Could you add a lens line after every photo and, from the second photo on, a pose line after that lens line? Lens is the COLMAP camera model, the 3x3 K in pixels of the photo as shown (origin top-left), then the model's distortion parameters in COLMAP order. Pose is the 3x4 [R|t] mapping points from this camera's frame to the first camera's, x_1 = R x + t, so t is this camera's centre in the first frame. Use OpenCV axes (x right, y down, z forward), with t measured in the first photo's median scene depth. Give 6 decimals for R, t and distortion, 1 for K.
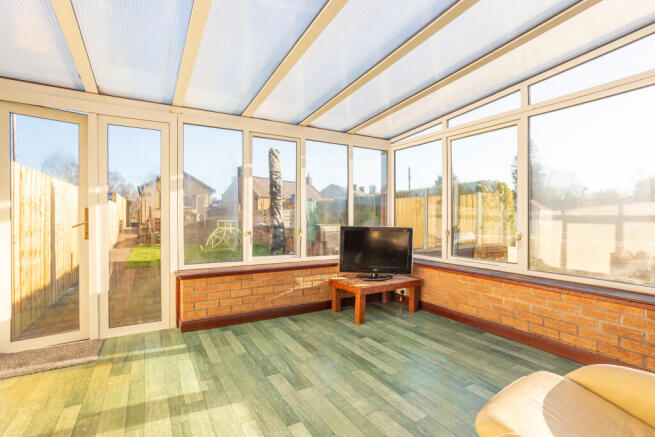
lens RADIAL K [[315.9, 0, 322.4], [0, 315.9, 217.7], [0, 0, 1]] dist [-0.043045, 0.022954]
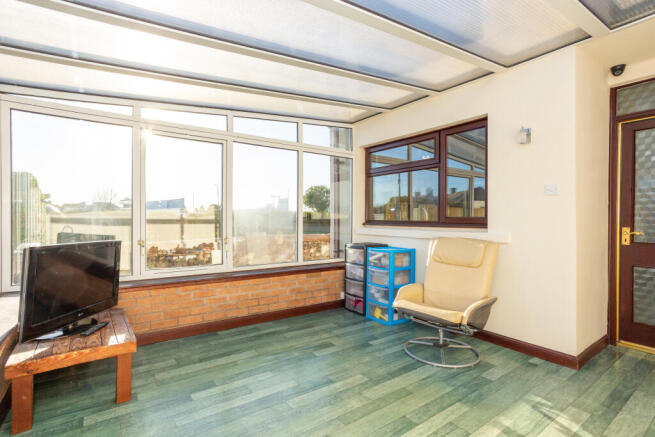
lens RADIAL K [[315.9, 0, 326.2], [0, 315.9, 218.6], [0, 0, 1]] dist [-0.043045, 0.022954]
pose [[-0.094390, -0.008154, 0.995502, -0.546942], [-0.007533, 0.999944, 0.007476, -0.031408], [-0.995507, -0.006793, -0.094446, 0.692394]]
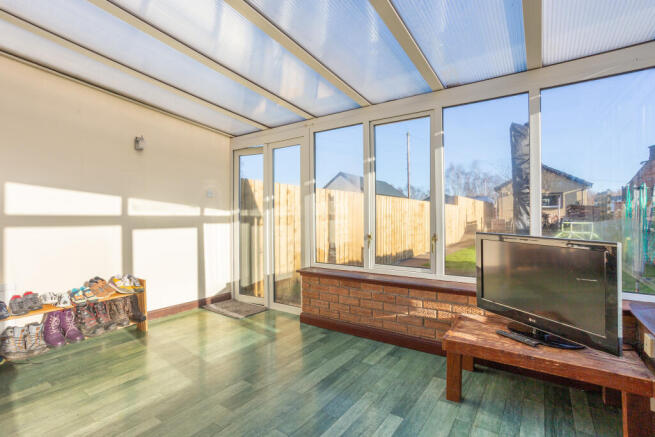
lens RADIAL K [[315.9, 0, 322.3], [0, 315.9, 218.5], [0, 0, 1]] dist [-0.043045, 0.022954]
pose [[0.428030, -0.001733, -0.903763, 0.565237], [0.000273, 0.999998, -0.001789, 0.000305], [0.903764, 0.000519, 0.428030, 0.557416]]
